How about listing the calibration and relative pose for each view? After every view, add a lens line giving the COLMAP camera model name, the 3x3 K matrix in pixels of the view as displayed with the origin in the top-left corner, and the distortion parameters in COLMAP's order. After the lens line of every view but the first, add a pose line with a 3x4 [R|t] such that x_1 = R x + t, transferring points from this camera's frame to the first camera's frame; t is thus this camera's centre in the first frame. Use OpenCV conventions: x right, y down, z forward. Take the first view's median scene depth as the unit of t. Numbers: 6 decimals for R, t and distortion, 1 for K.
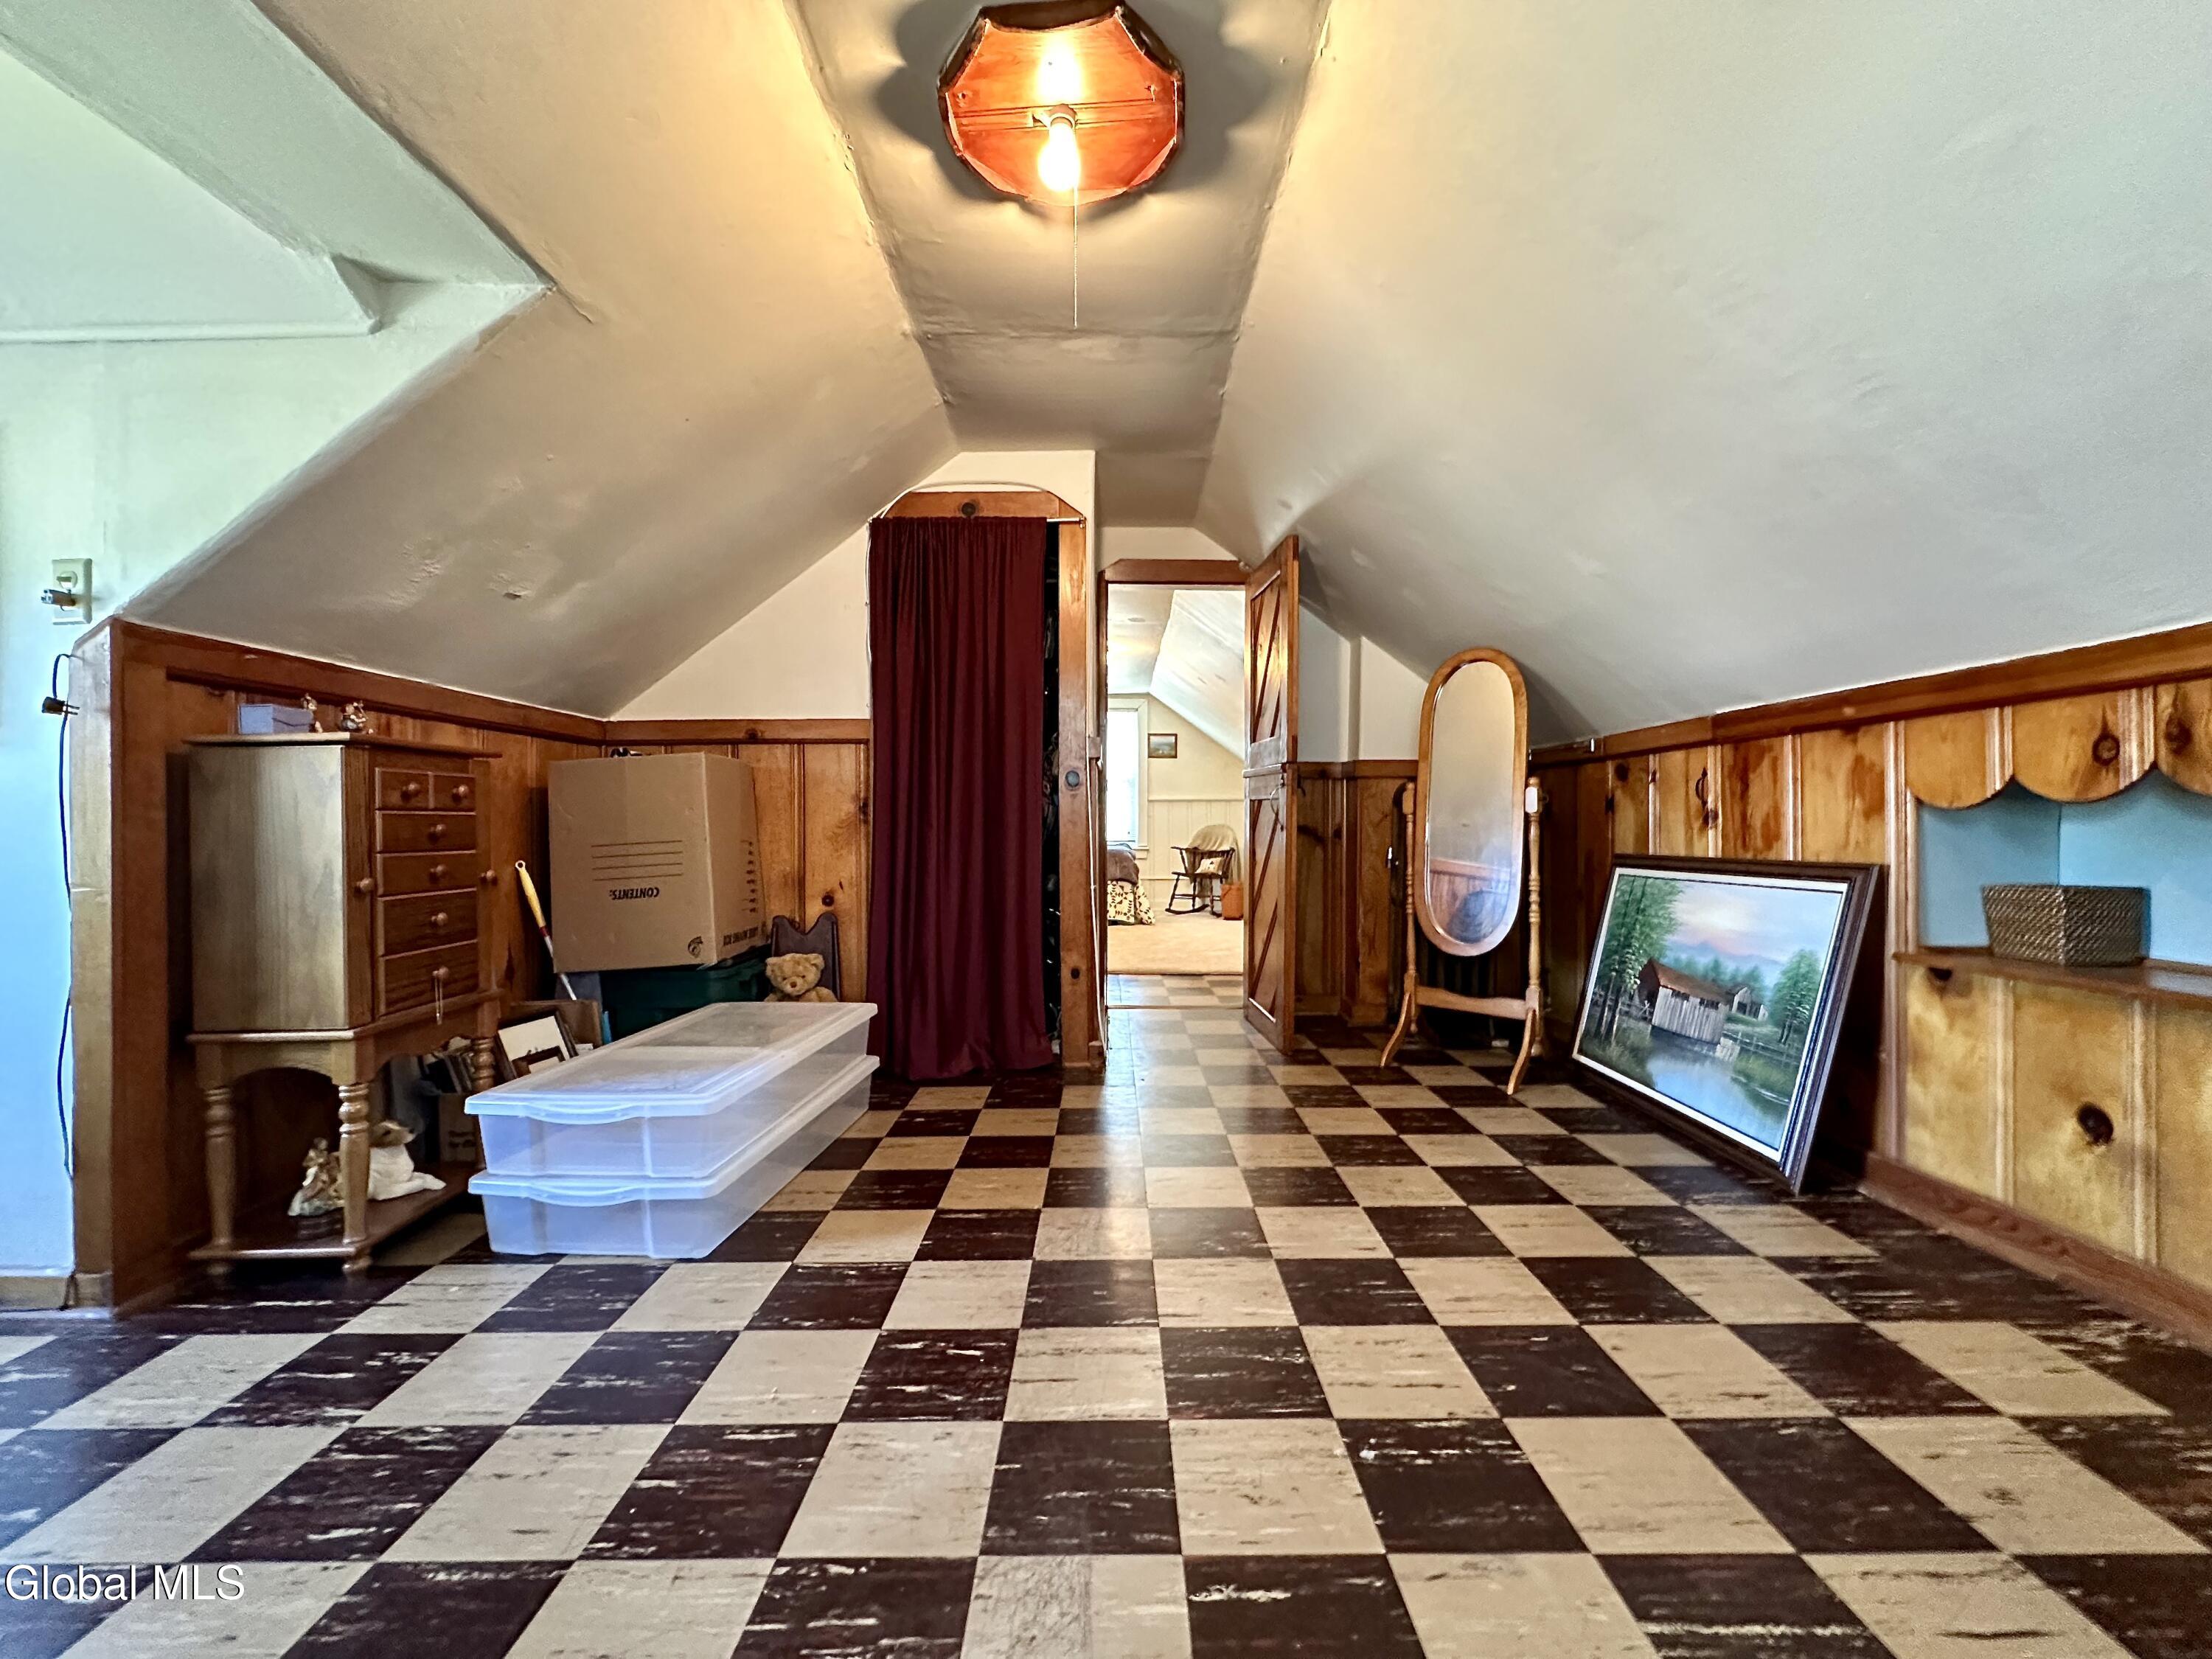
lens RADIAL K [[885.9, 0, 1100.5], [0, 885.9, 826.7], [0, 0, 1]] dist [-0.005034, 0.001605]
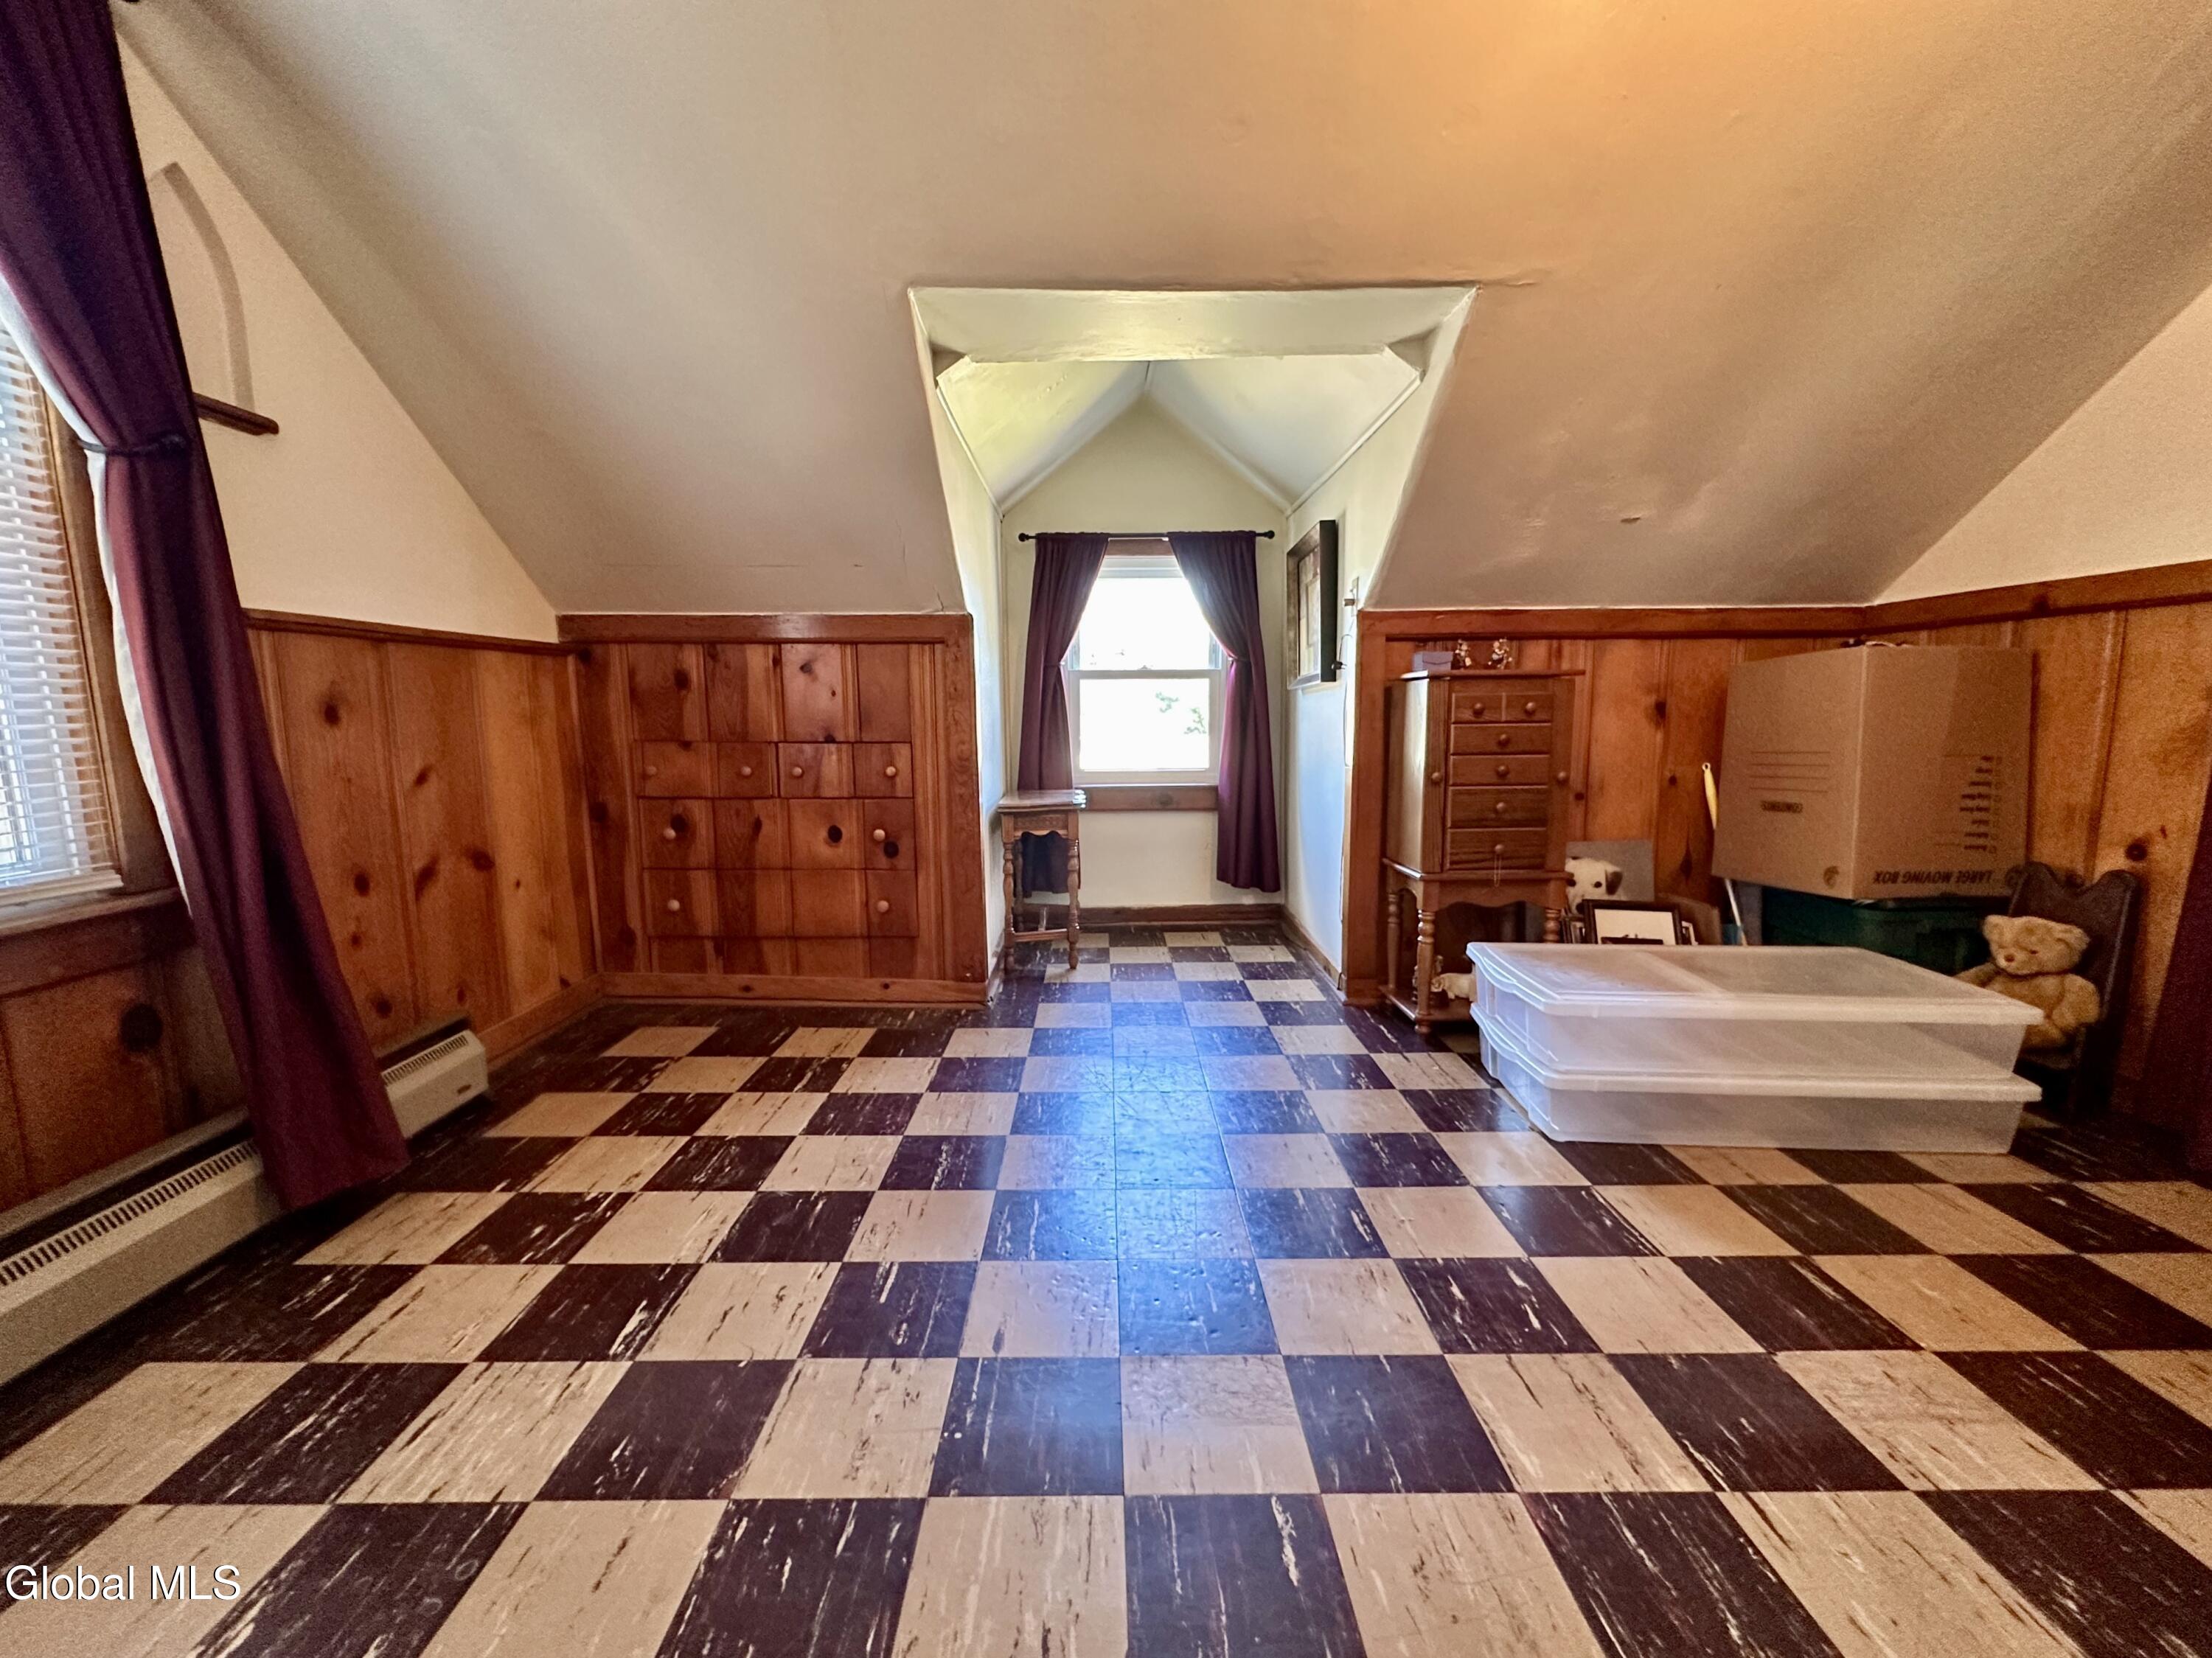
lens RADIAL K [[885.8, 0, 1097.9], [0, 885.8, 827.1], [0, 0, 1]] dist [-0.005034, 0.001605]
pose [[0.017889, 0.139736, -0.990027, 0.534083], [0.006962, 0.990144, 0.139878, -0.053019], [0.999816, -0.009395, 0.016740, 0.385370]]
